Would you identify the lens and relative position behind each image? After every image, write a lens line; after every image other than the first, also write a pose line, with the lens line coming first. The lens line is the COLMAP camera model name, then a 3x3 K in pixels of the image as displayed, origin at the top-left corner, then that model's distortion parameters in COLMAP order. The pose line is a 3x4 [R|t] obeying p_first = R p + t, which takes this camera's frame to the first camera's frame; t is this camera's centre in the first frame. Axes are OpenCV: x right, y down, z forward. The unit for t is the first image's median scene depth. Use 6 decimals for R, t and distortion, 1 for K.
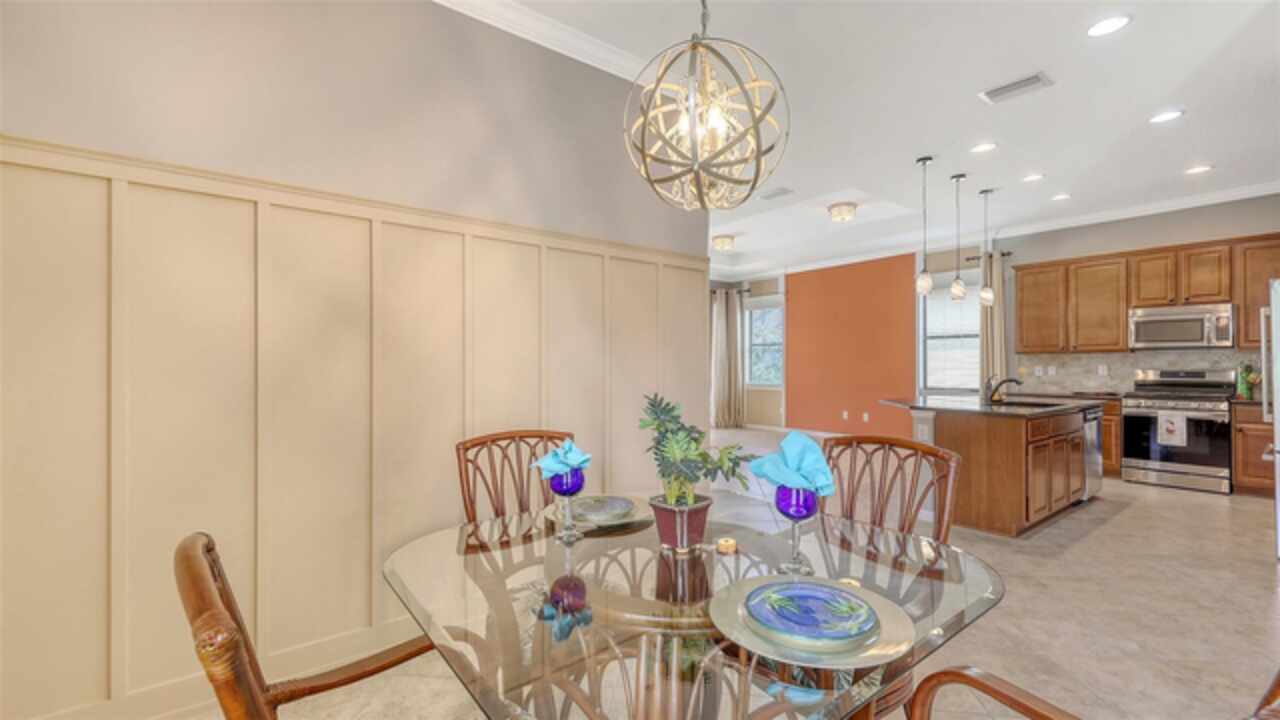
lens RADIAL K [[538.8, 0, 645.0], [0, 538.8, 364.4], [0, 0, 1]] dist [-0.001724, -0.000155]
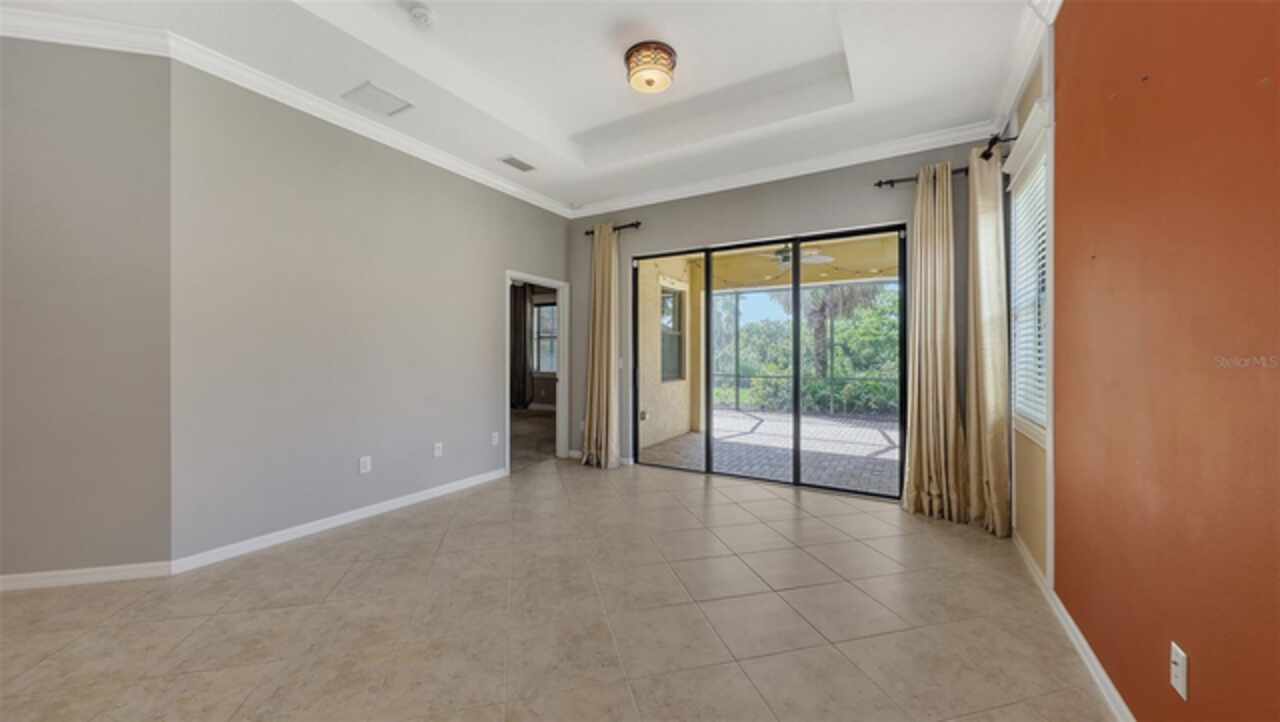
lens RADIAL K [[456.2, 0, 638.6], [0, 456.2, 354.4], [0, 0, 1]] dist [0.000282, -0.000036]
pose [[0.364216, 0.004828, -0.931302, 0.580559], [-0.002205, 0.999988, 0.004322, -0.001775], [0.931312, 0.000479, 0.364223, 1.047683]]
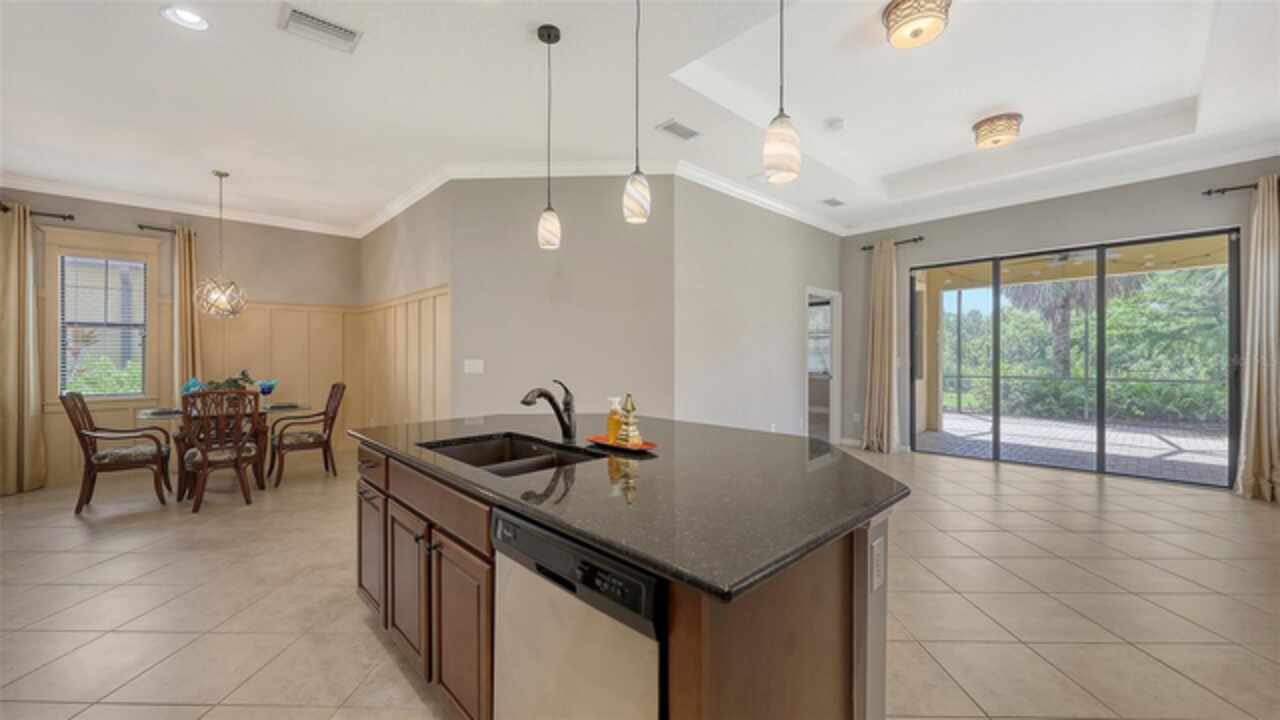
lens RADIAL K [[497.0, 0, 630.9], [0, 497.0, 362.3], [0, 0, 1]] dist [0.000030, -0.000153]
pose [[0.094970, 0.016436, -0.995344, 0.747129], [0.009304, 0.999805, 0.017398, -0.004676], [0.995437, -0.010913, 0.094799, 0.707013]]
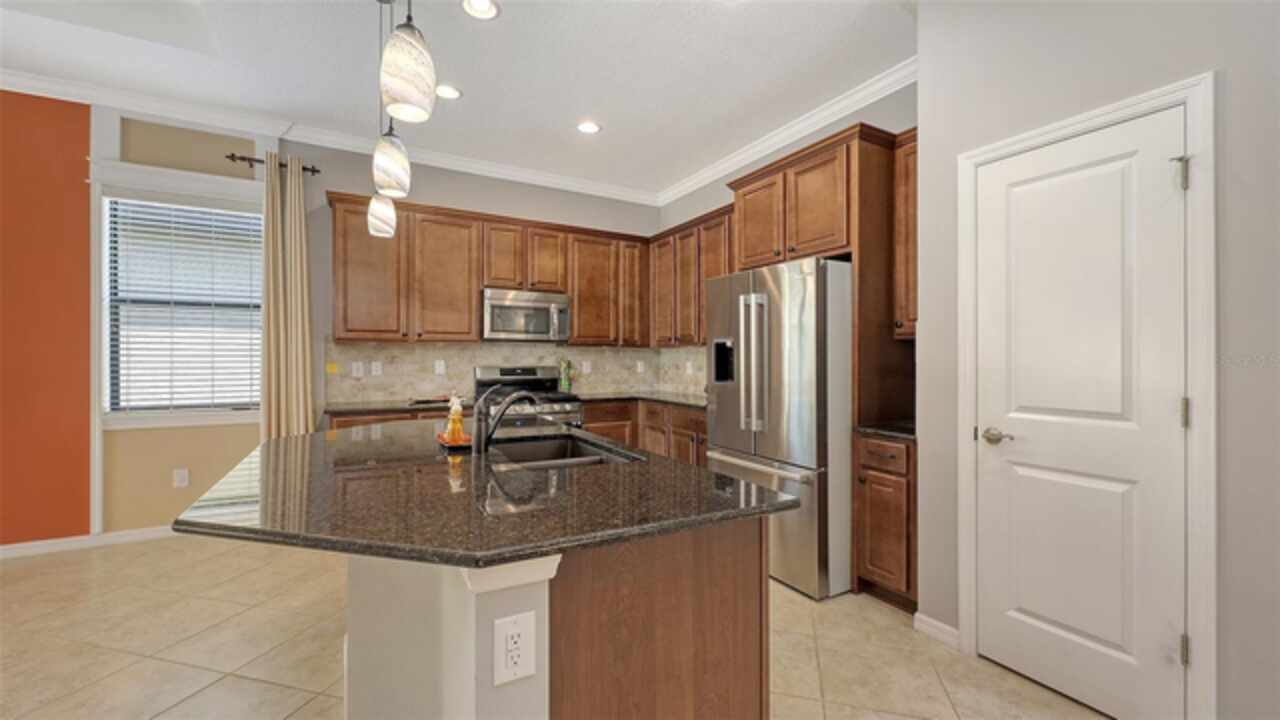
lens RADIAL K [[497.0, 0, 630.9], [0, 497.0, 362.3], [0, 0, 1]] dist [0.000030, -0.000153]
pose [[0.152586, -0.004951, 0.988278, 0.195904], [-0.004245, 0.999975, 0.005665, -0.001323], [-0.988281, -0.005059, 0.152561, 0.586640]]
